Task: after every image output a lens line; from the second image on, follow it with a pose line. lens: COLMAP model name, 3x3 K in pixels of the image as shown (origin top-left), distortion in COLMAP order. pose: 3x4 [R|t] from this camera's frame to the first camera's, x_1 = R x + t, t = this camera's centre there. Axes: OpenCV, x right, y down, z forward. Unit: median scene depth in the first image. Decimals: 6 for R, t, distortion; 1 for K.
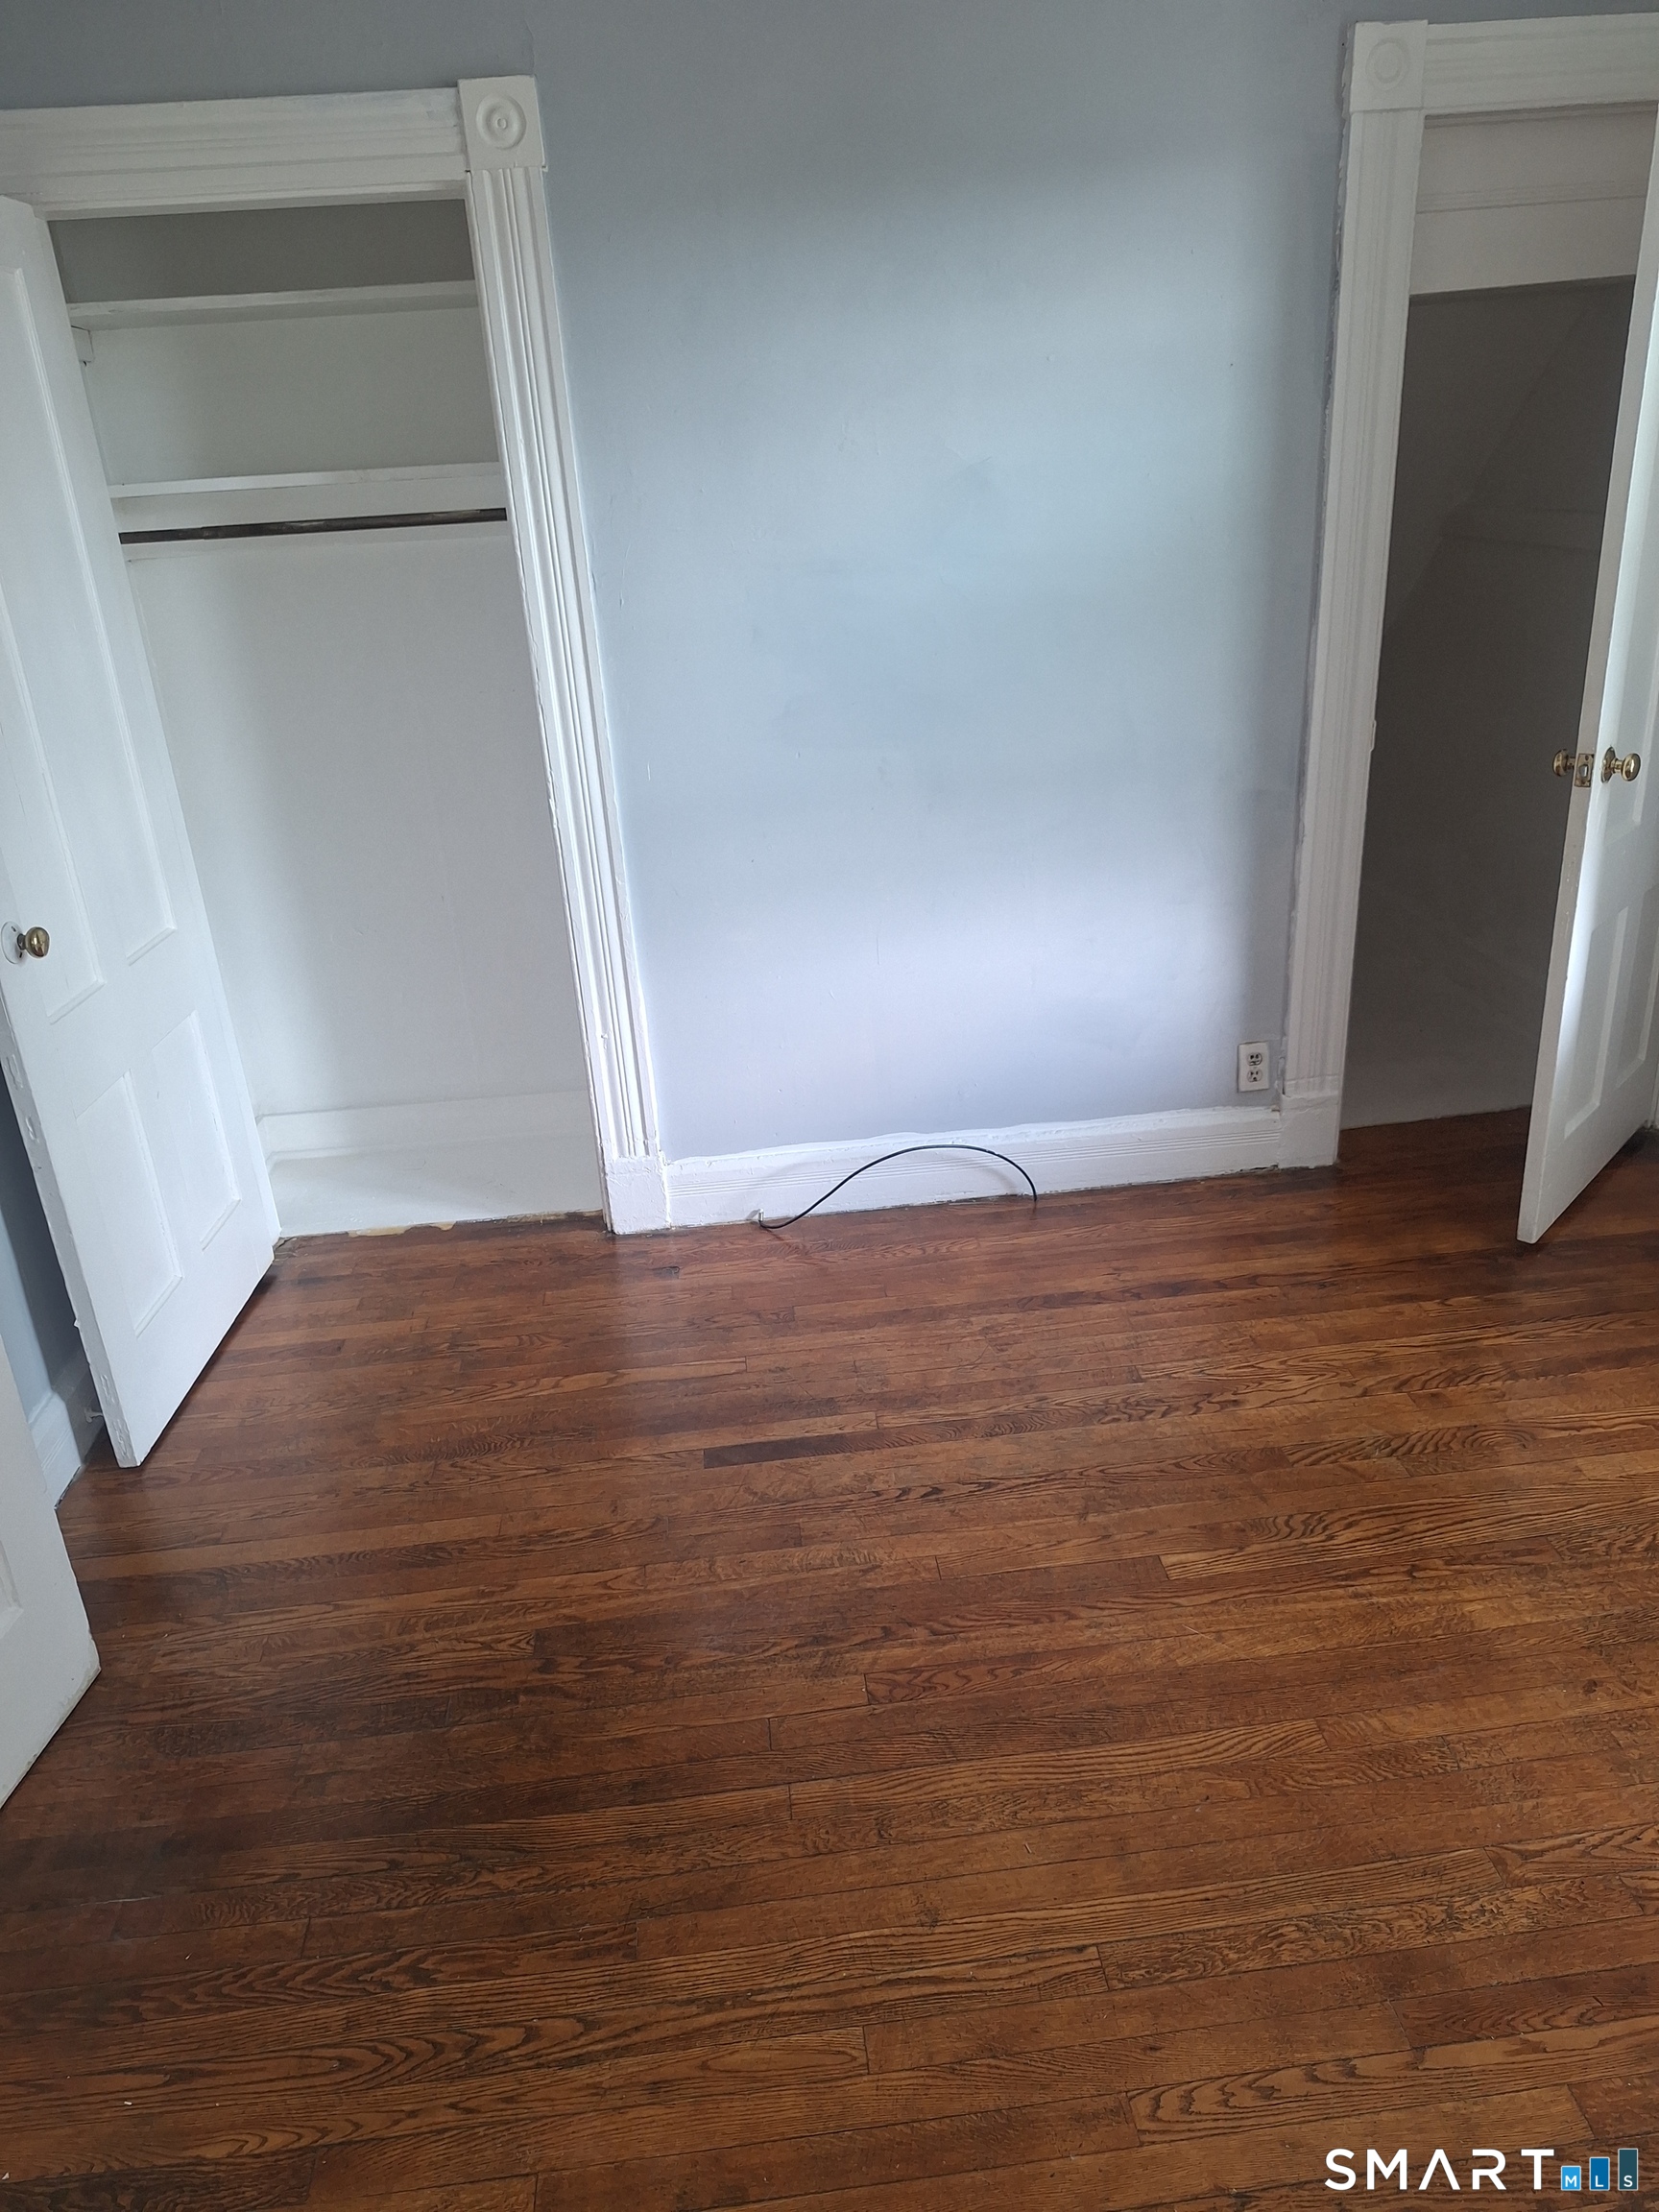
lens RADIAL K [[1549.5, 0, 829.5], [0, 1549.5, 1106.0], [0, 0, 1]] dist [0.122360, -0.179323]
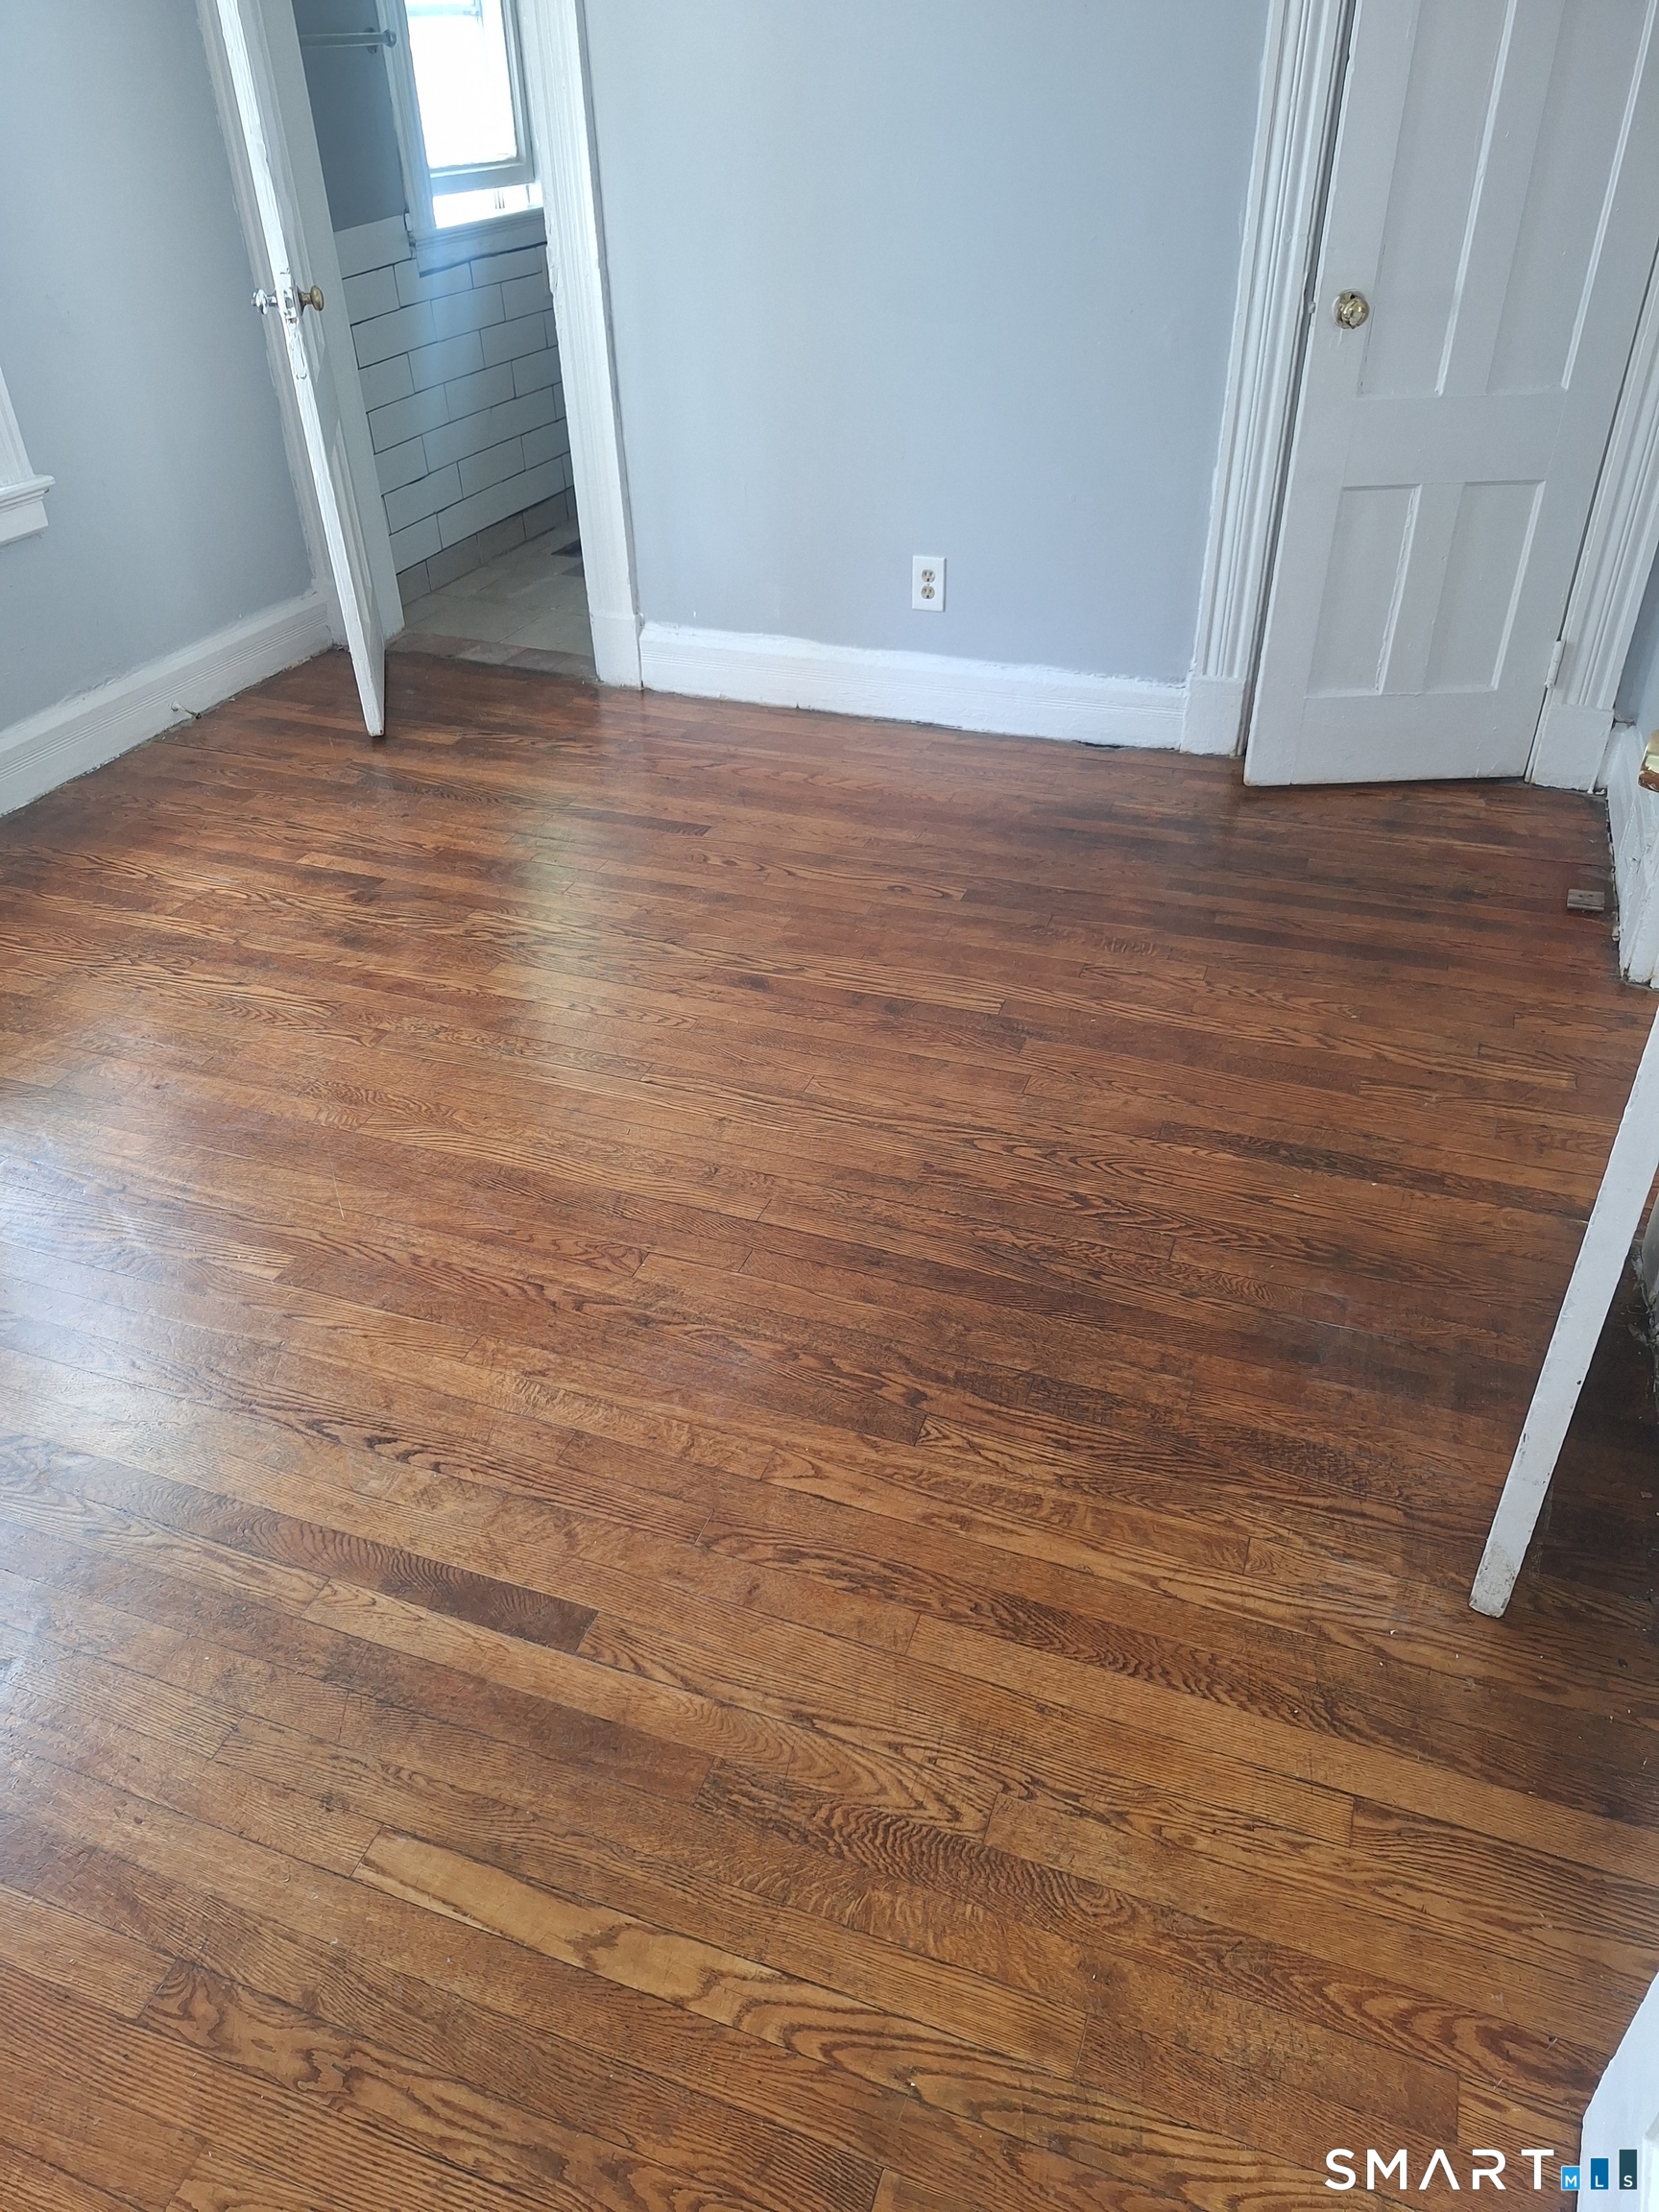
lens RADIAL K [[1549.5, 0, 829.5], [0, 1549.5, 1106.0], [0, 0, 1]] dist [0.122360, -0.179323]
pose [[-0.899973, -0.166615, 0.402849, -0.457347], [0.242709, 0.576122, 0.780497, -0.431087], [-0.362133, 0.800202, -0.478056, 1.293721]]
